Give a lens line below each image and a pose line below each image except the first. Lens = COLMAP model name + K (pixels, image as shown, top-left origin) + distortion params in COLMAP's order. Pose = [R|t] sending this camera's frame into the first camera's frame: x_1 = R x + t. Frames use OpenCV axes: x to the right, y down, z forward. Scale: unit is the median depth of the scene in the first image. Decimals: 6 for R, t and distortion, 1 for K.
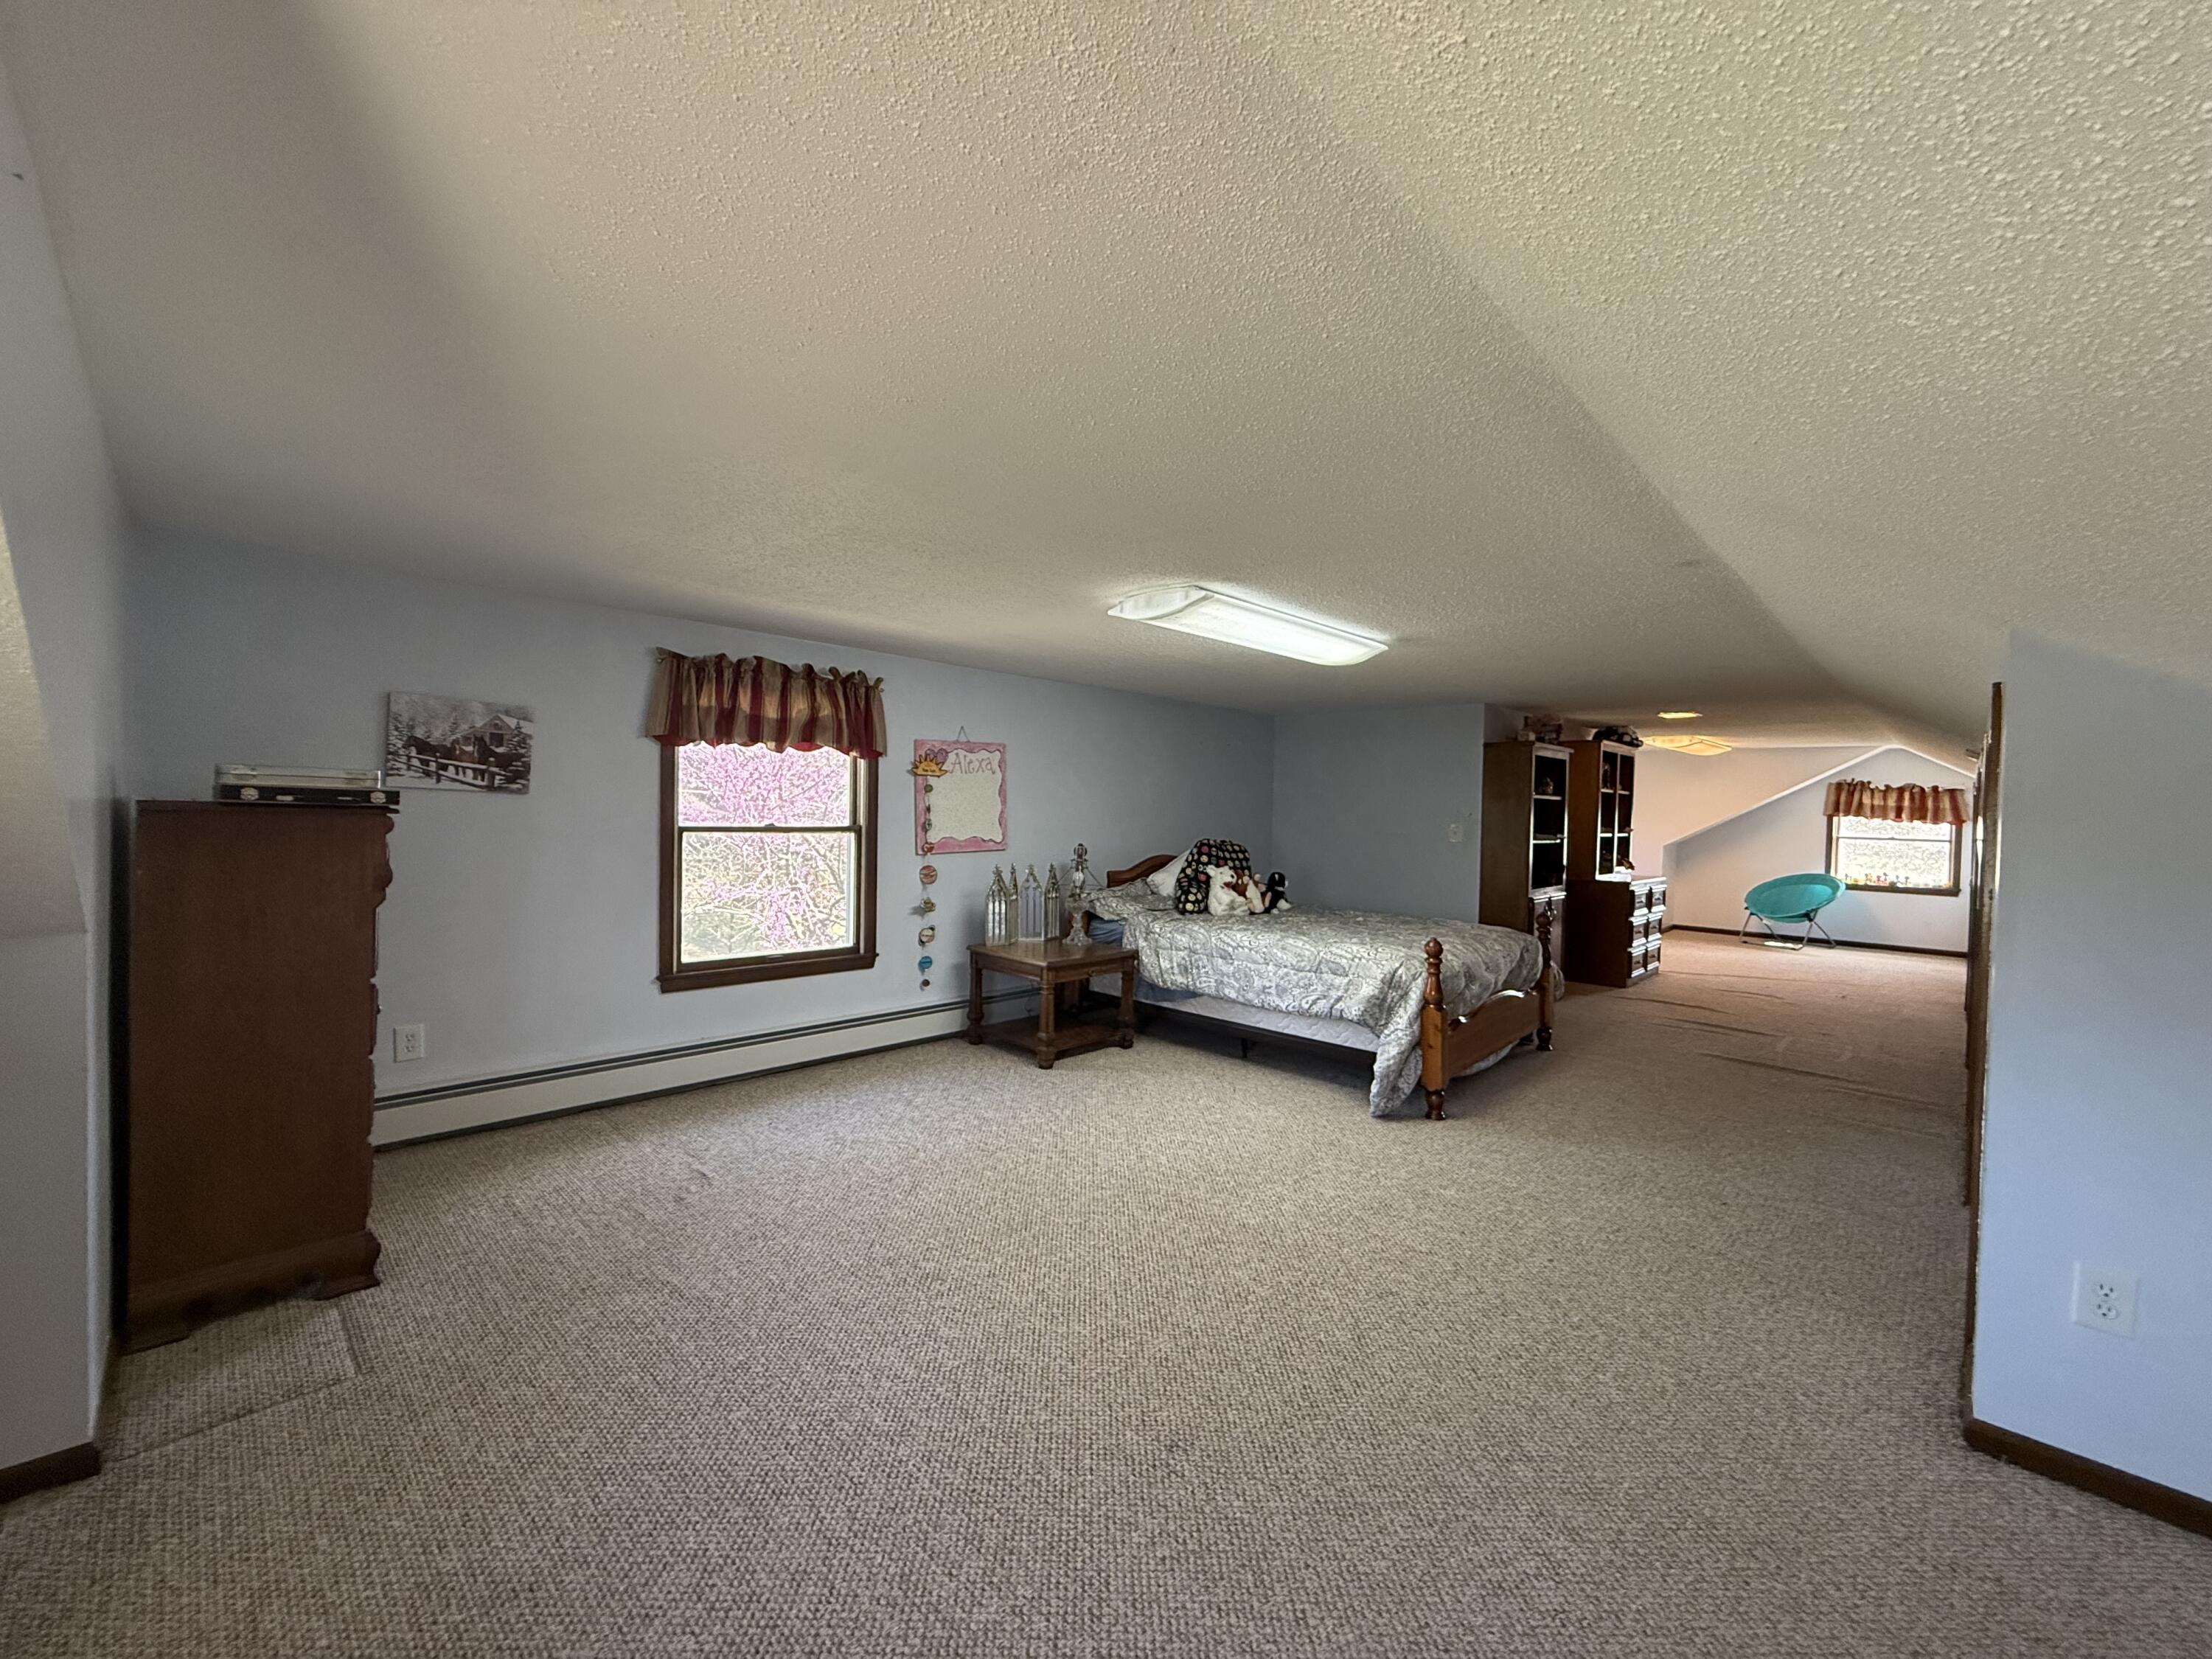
lens RADIAL K [[886.2, 0, 1102.6], [0, 886.2, 823.9], [0, 0, 1]] dist [0.002312, -0.000274]
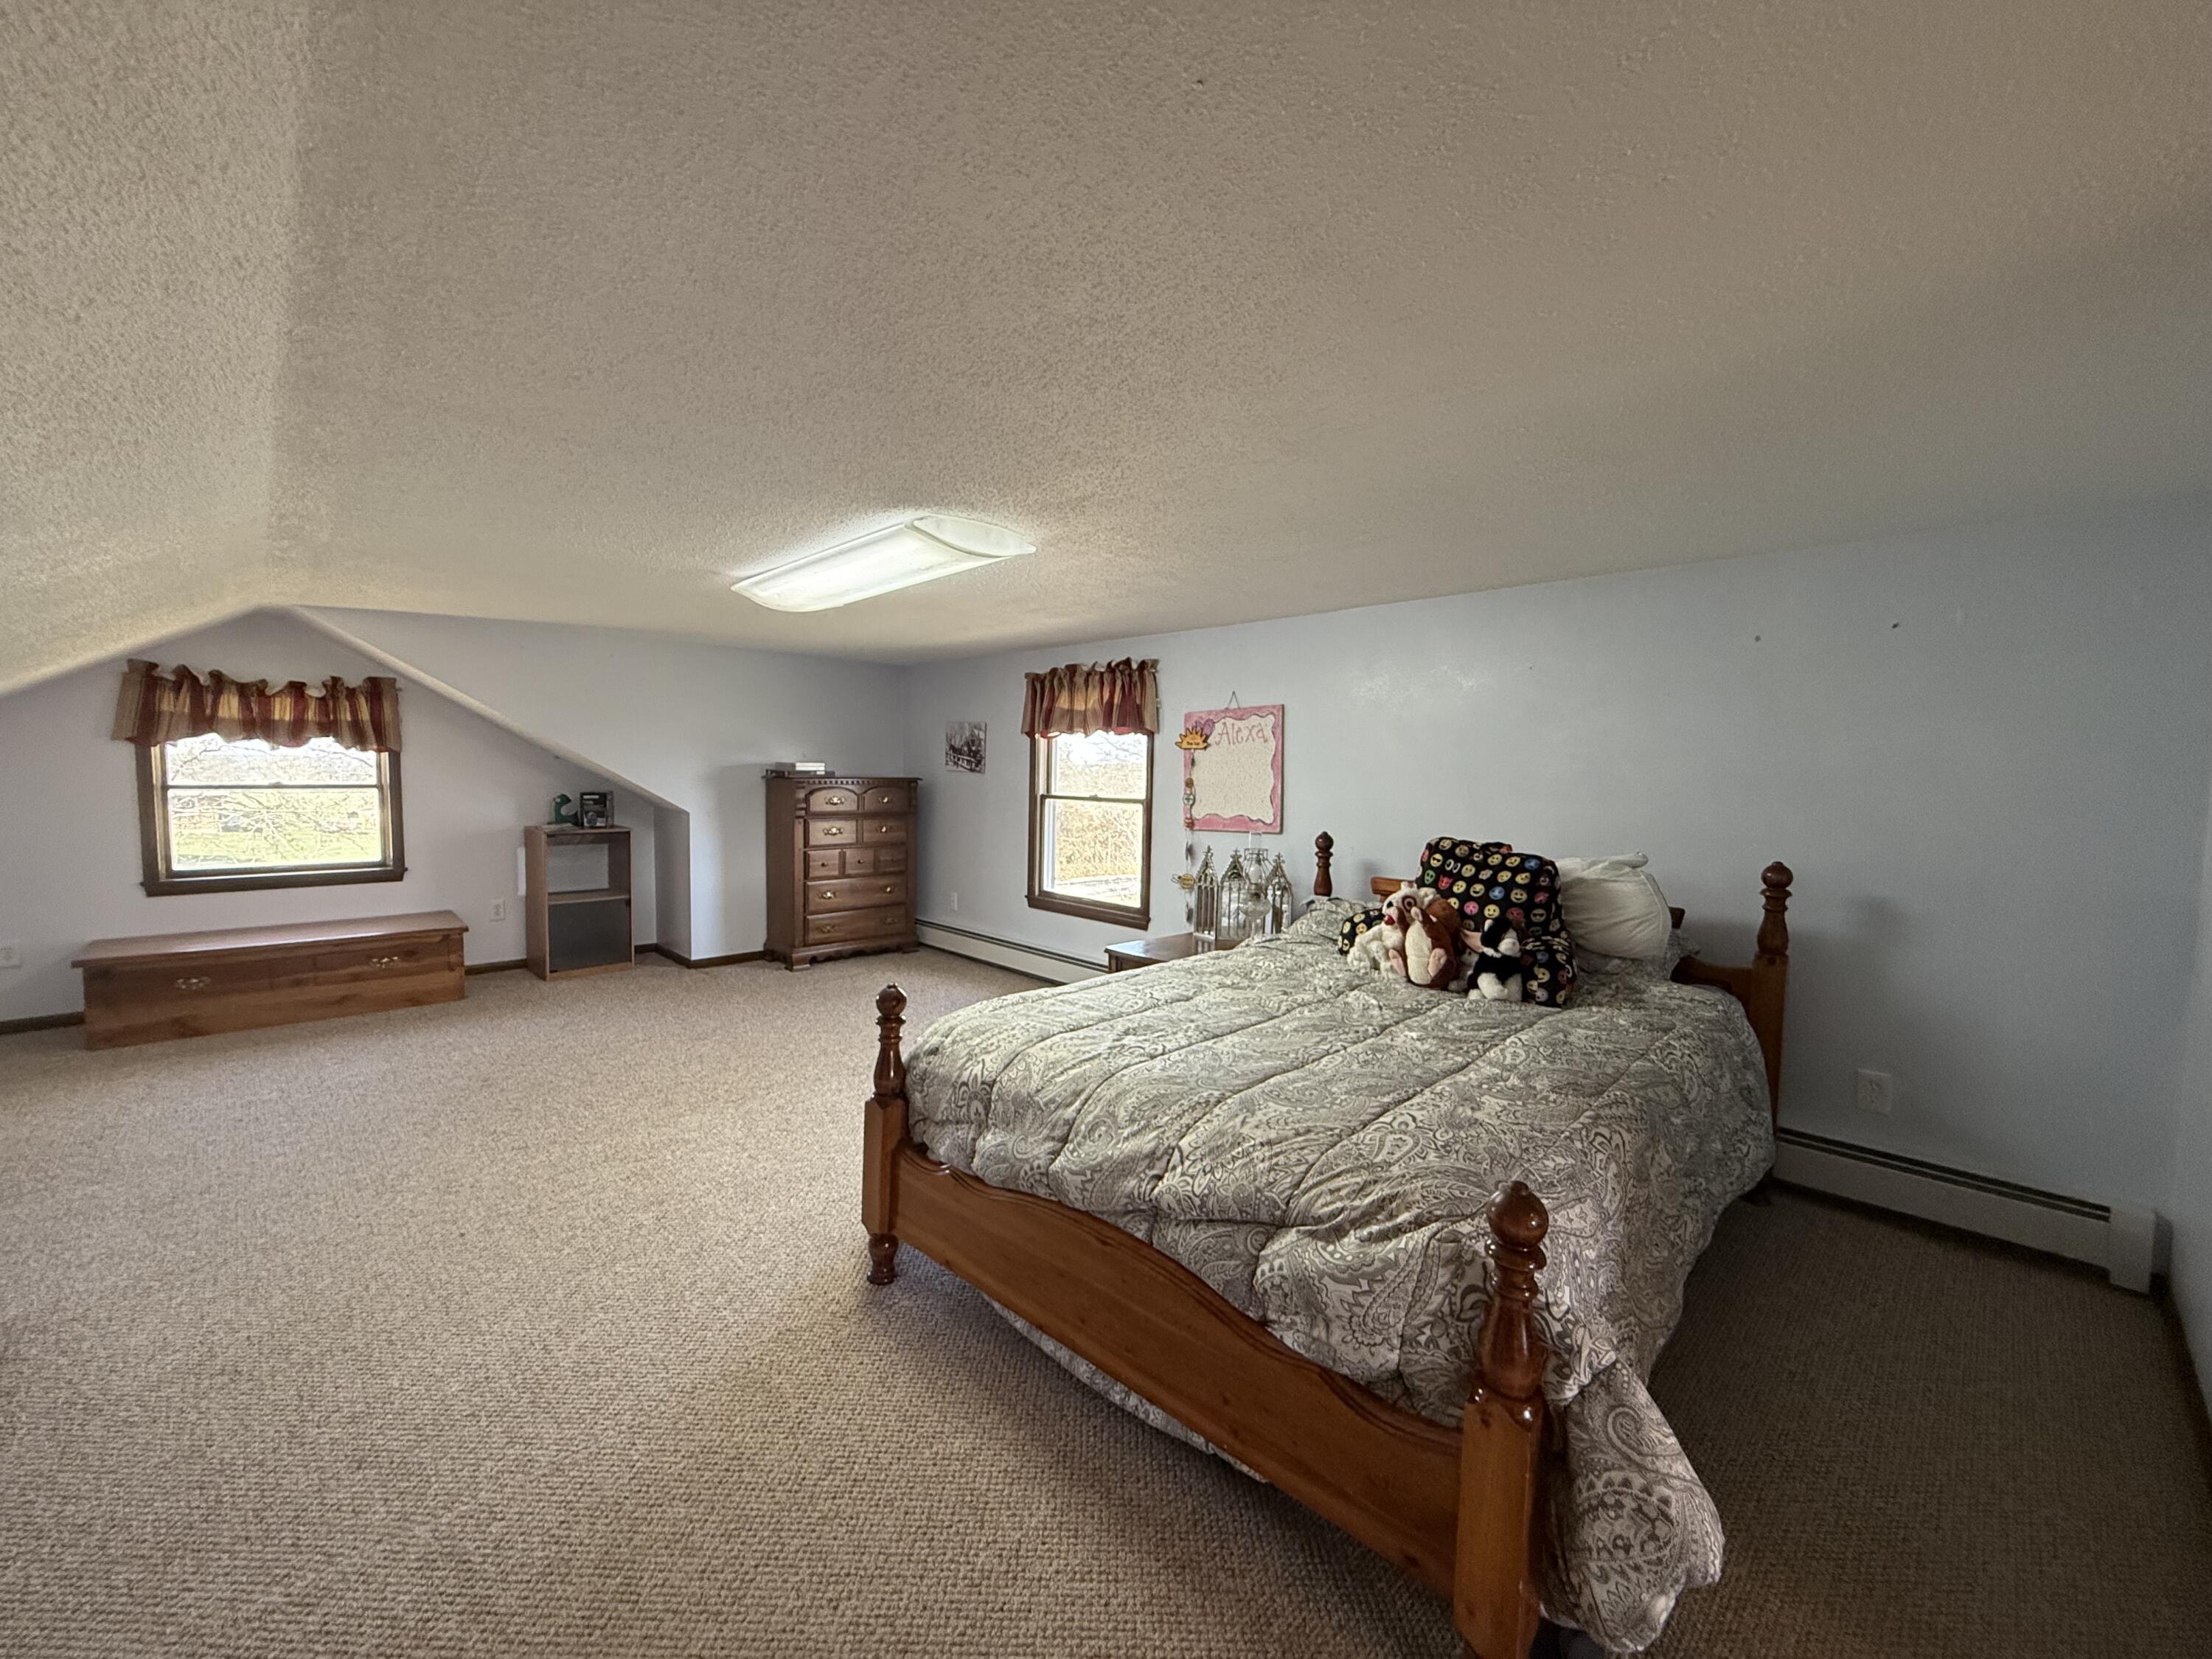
lens RADIAL K [[886.2, 0, 1110.2], [0, 886.2, 825.4], [0, 0, 1]] dist [0.002312, -0.000274]
pose [[-0.018536, 0.038486, -0.999087, 0.785784], [-0.031603, 0.998737, 0.039059, -0.005707], [0.999329, 0.032298, -0.017296, 0.933906]]
